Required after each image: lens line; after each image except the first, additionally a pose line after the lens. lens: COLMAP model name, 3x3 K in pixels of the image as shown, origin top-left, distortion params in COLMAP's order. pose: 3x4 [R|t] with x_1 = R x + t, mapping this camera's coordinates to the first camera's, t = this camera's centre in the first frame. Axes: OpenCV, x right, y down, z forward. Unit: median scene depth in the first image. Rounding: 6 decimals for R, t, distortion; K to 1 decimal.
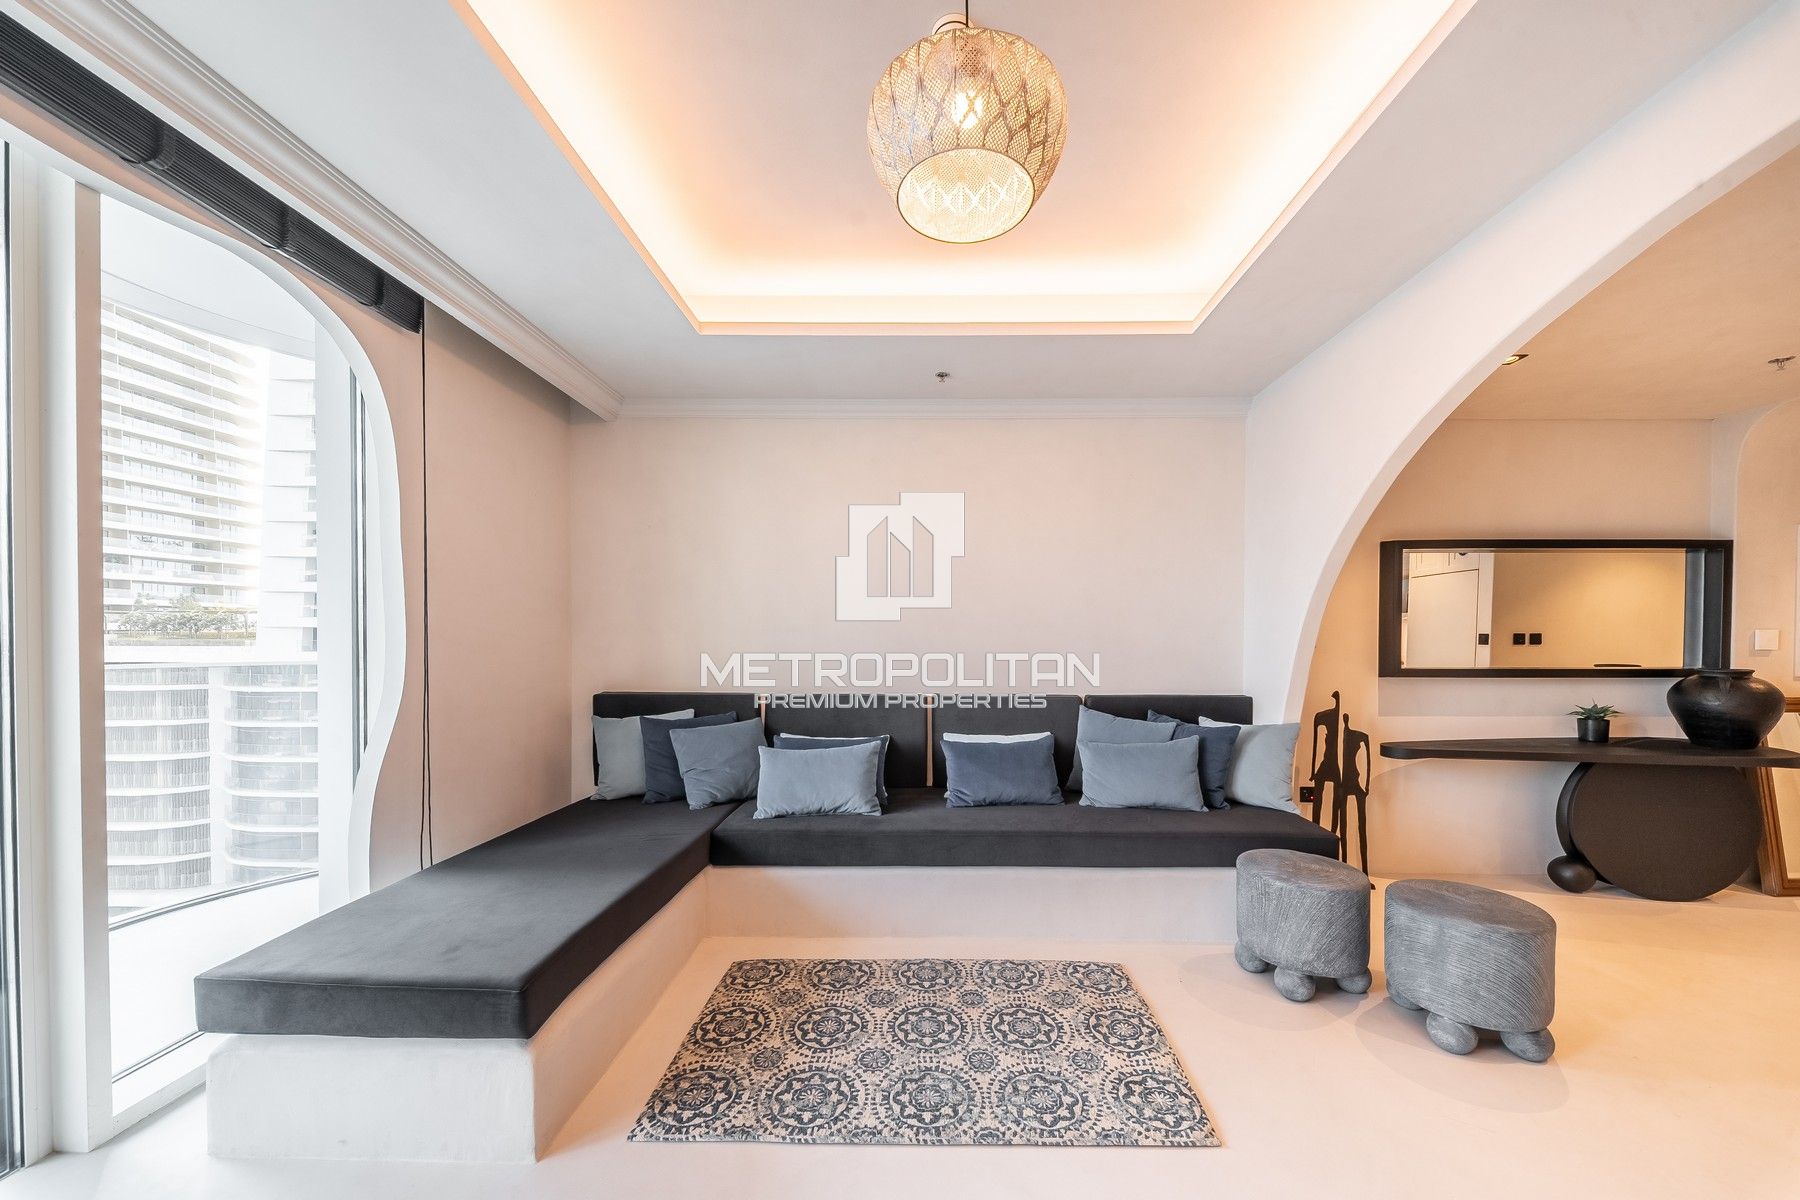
lens RADIAL K [[634.2, 0, 934.8], [0, 634.2, 642.5], [0, 0, 1]] dist [0.044623, -0.021868]
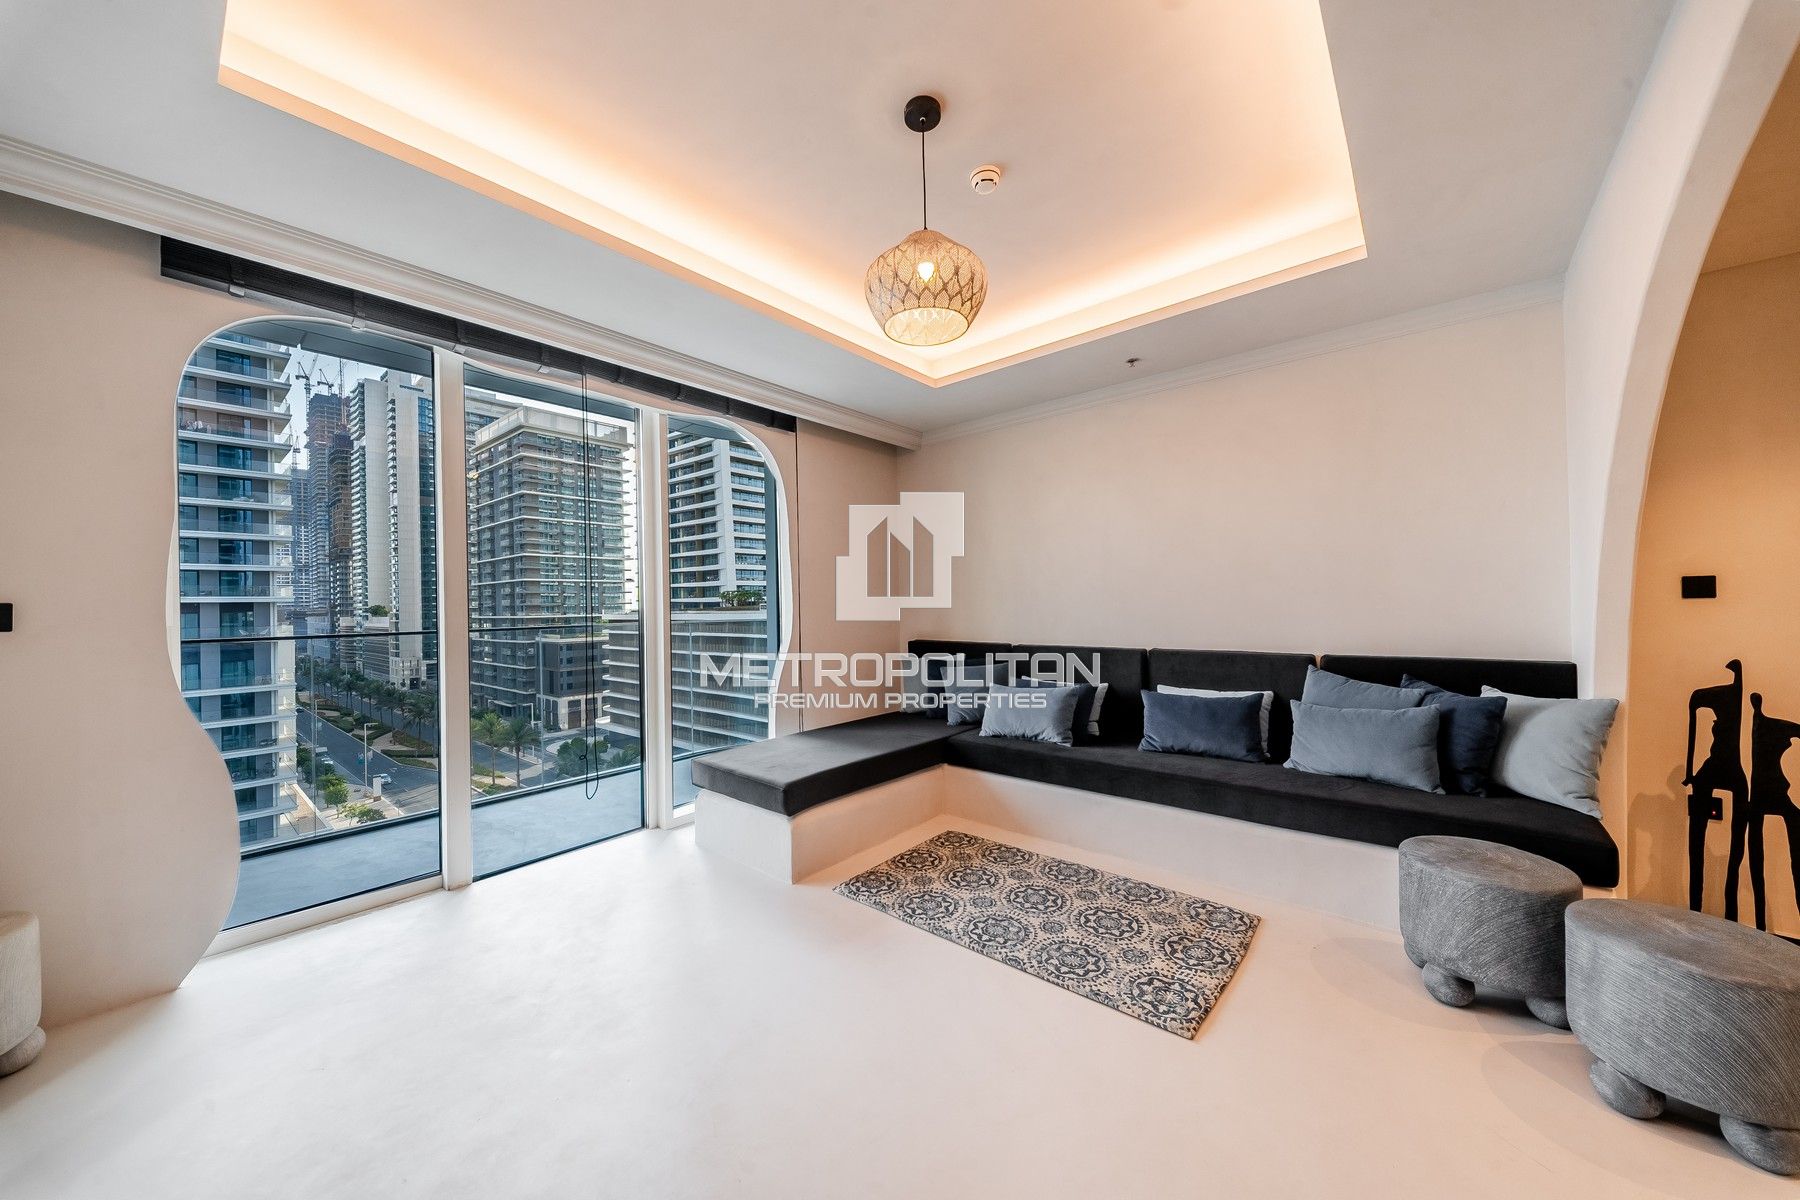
lens RADIAL K [[617.8, 0, 913.1], [0, 617.8, 603.5], [0, 0, 1]] dist [0.020426, -0.007051]
pose [[0.772925, -0.017861, -0.634247, 0.458759], [0.017126, 0.999827, -0.007285, 0.007065], [0.634267, -0.005232, 0.773097, -0.090060]]
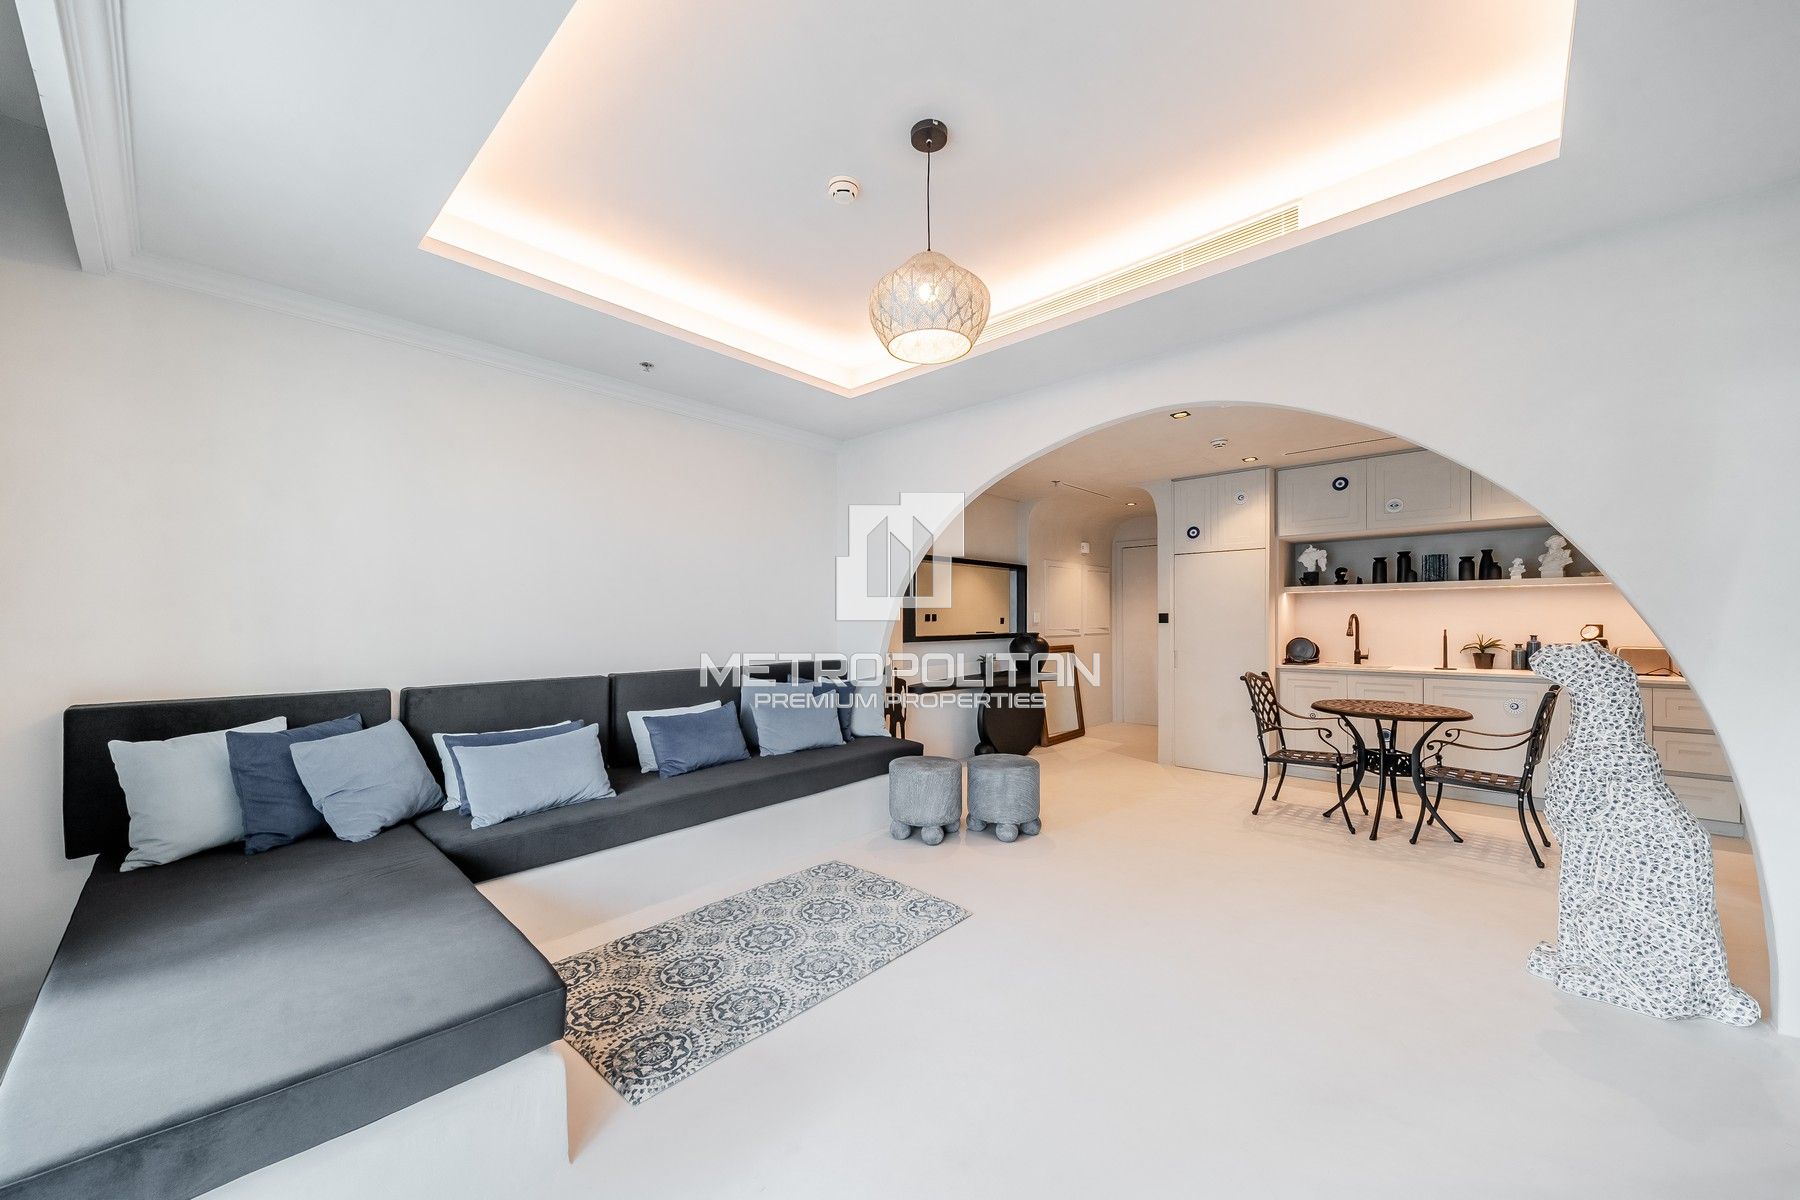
lens RADIAL K [[636.5, 0, 889.3], [0, 636.5, 617.3], [0, 0, 1]] dist [0.019118, -0.012695]
pose [[0.684478, -0.003115, 0.729027, -0.562288], [0.006104, 0.999980, -0.001458, -0.006371], [-0.729008, 0.005448, 0.684484, -0.003993]]
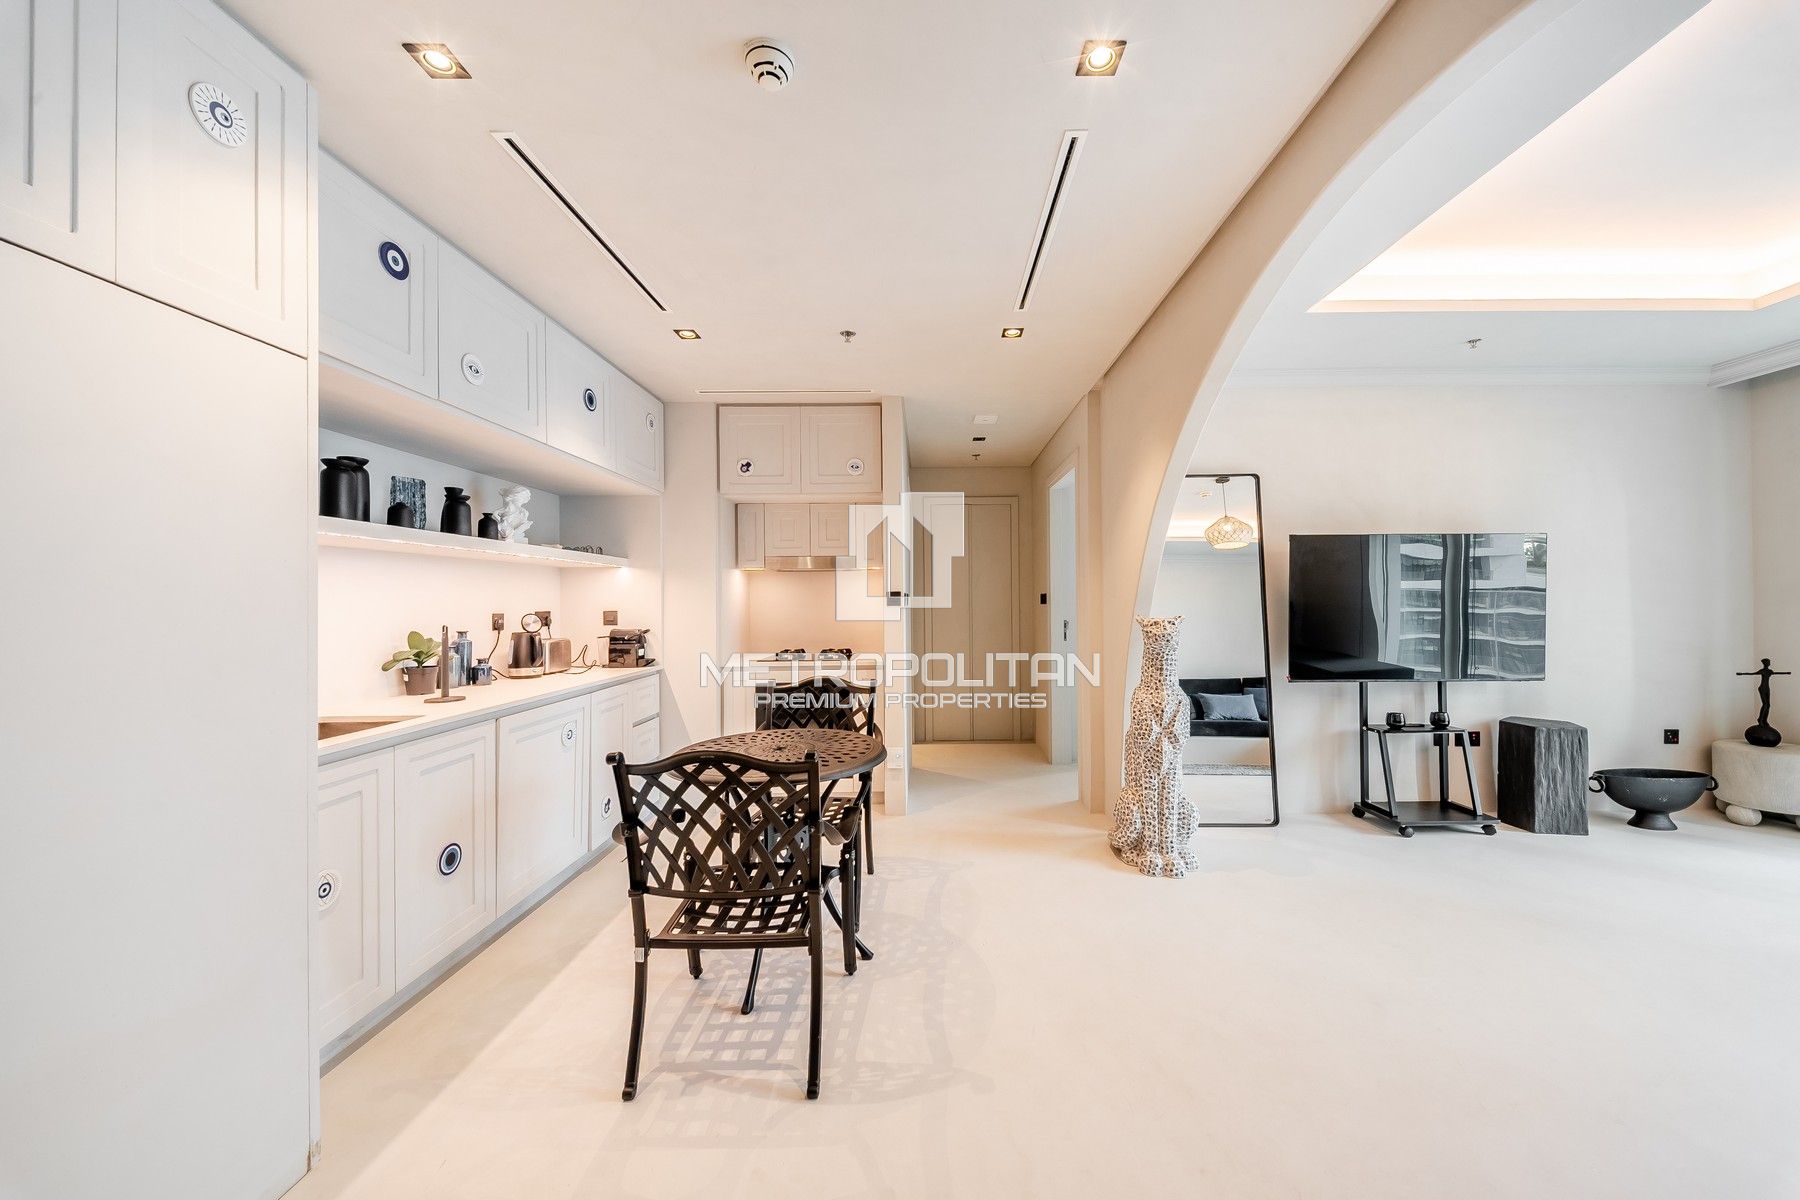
lens RADIAL K [[630.2, 0, 925.8], [0, 630.2, 599.1], [0, 0, 1]] dist [0.010653, -0.006663]
pose [[-0.999996, 0.002587, -0.000964, 1.060830], [0.002590, 0.999992, -0.003045, 0.000245], [0.000956, -0.003048, -0.999995, 1.017809]]
